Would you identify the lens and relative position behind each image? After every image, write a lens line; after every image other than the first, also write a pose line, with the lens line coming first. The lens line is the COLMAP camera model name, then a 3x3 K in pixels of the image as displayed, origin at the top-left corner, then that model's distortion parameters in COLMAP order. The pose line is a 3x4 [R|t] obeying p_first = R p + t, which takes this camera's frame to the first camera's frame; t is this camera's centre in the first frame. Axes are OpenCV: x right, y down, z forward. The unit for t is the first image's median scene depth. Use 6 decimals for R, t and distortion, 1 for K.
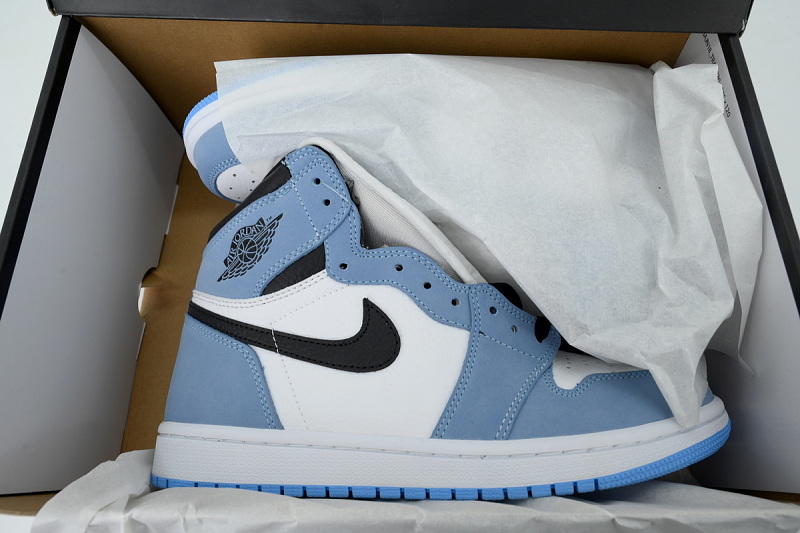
lens RADIAL K [[555.8, 0, 397.8], [0, 555.8, 263.5], [0, 0, 1]] dist [0.038121, -0.000326]
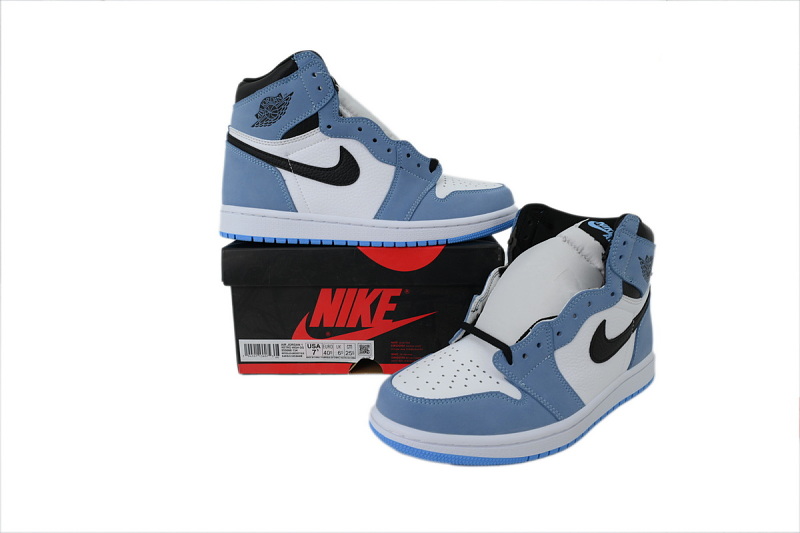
lens RADIAL K [[555.8, 0, 398.9], [0, 555.8, 261.3], [0, 0, 1]] dist [0.038121, -0.000326]
pose [[0.984990, 0.016352, 0.171838, -0.177966], [-0.082903, 0.917987, 0.387850, -0.313660], [-0.151402, -0.396274, 0.905563, -0.843167]]
